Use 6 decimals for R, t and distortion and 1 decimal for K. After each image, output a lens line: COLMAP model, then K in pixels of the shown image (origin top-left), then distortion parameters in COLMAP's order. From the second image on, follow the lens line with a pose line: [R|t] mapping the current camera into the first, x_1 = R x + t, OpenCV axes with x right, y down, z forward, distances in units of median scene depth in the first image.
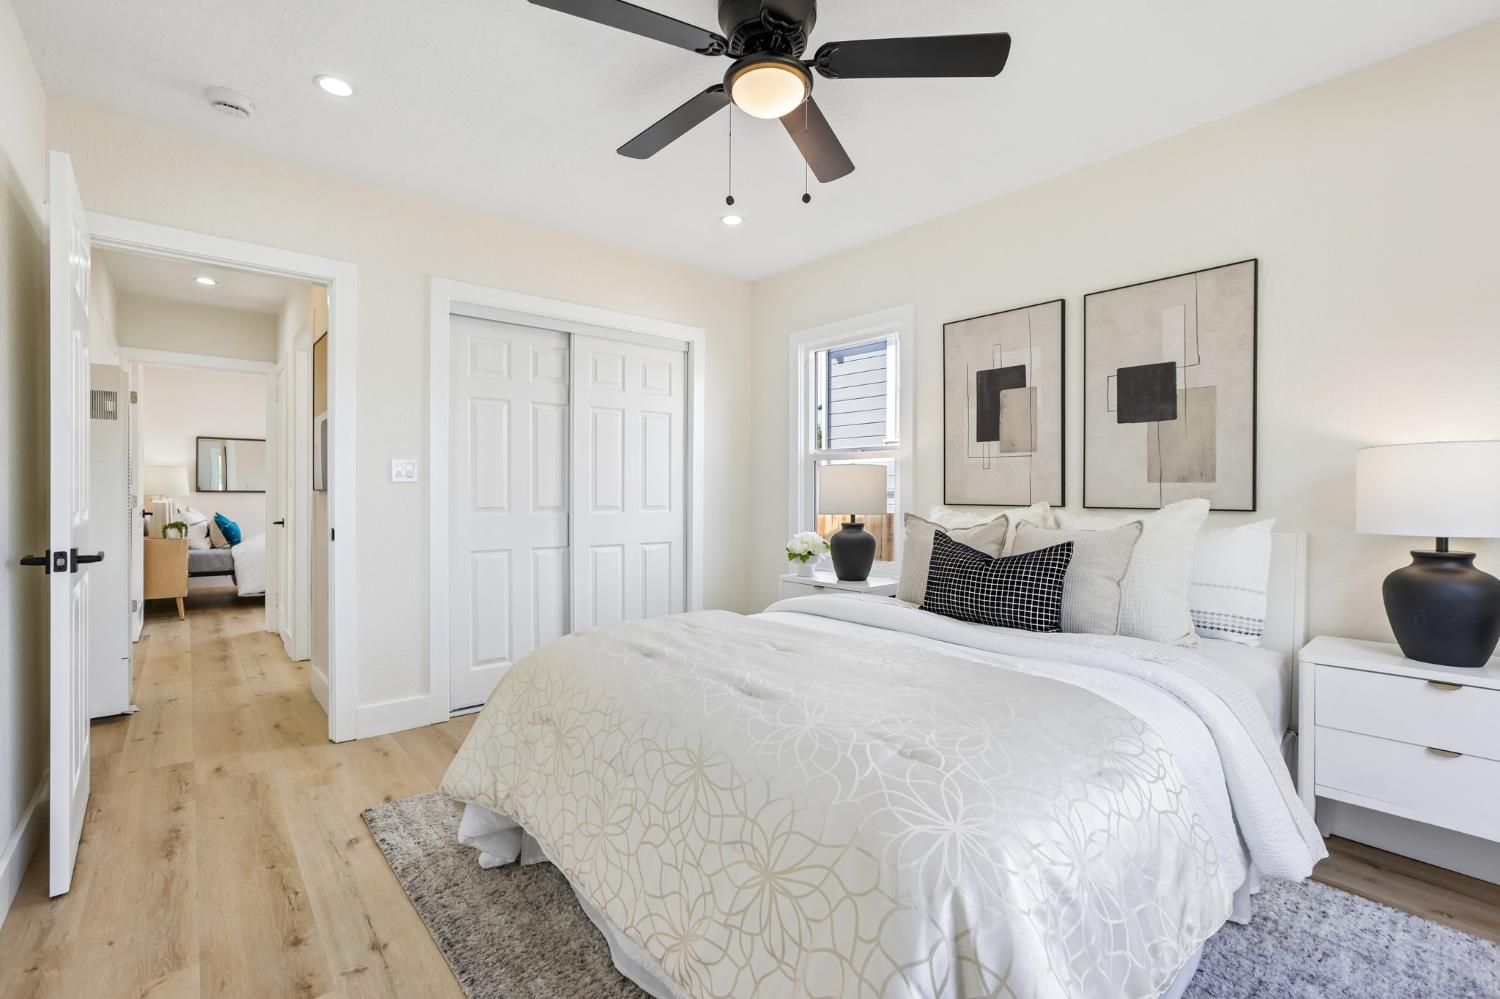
lens RADIAL K [[678.6, 0, 753.2], [0, 678.6, 494.8], [0, 0, 1]] dist [-0.046455, 0.021871]
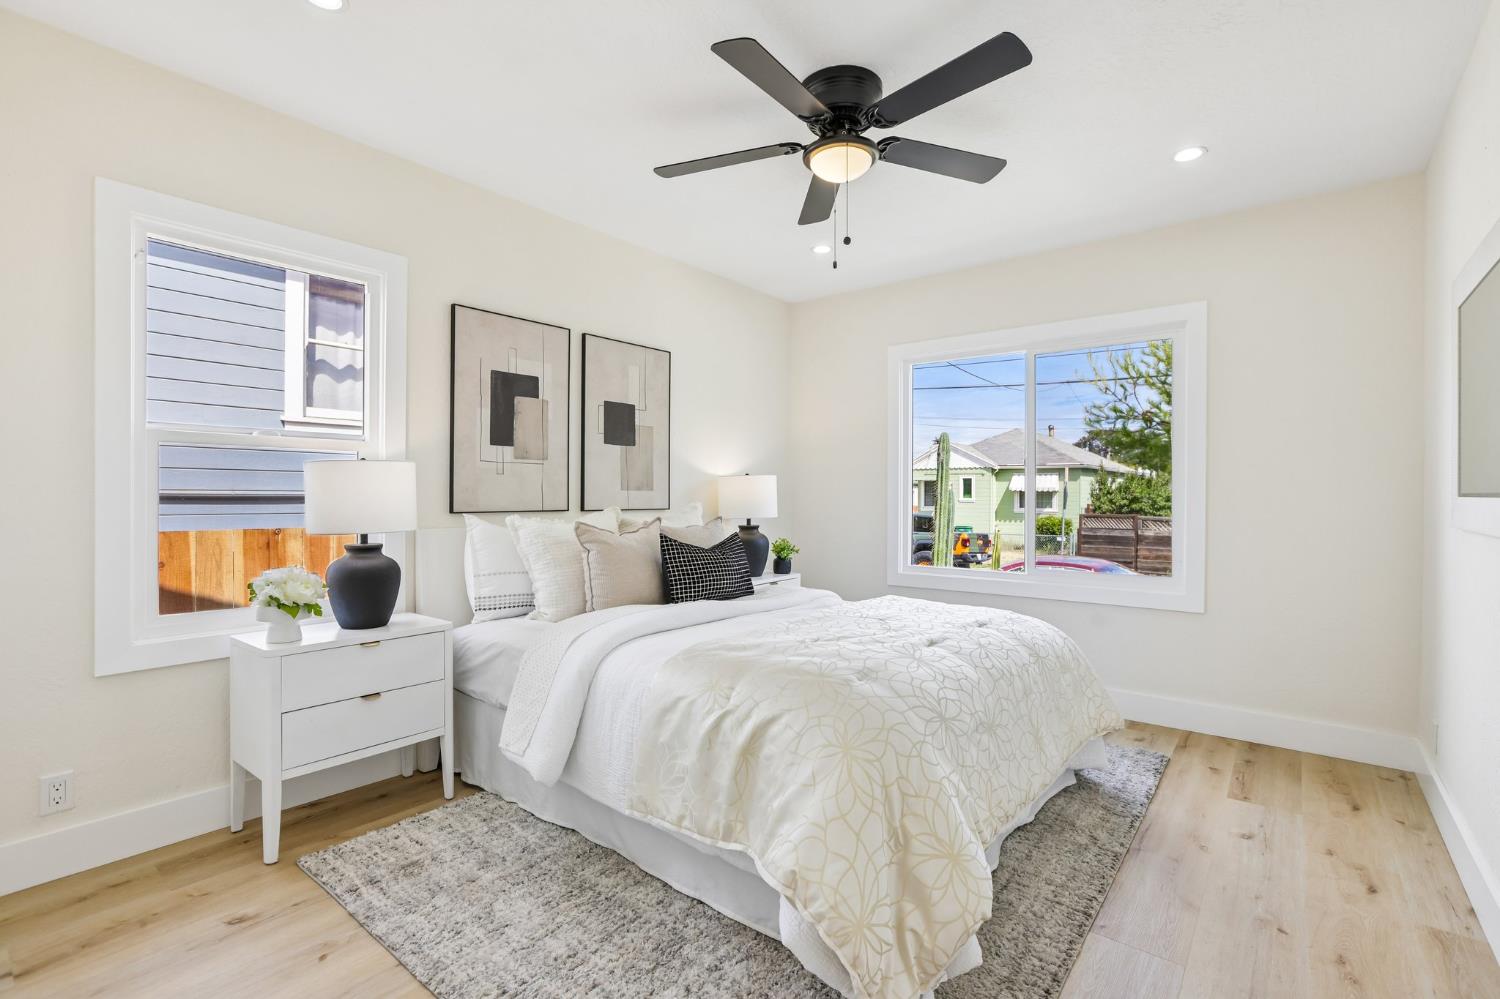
lens RADIAL K [[678.6, 0, 753.2], [0, 678.6, 494.8], [0, 0, 1]] dist [-0.046455, 0.021871]
pose [[-0.171453, 0.001750, 0.985191, -0.680250], [0.008004, 0.999968, -0.000383, -0.006357], [-0.985160, 0.007820, -0.171462, 0.837702]]
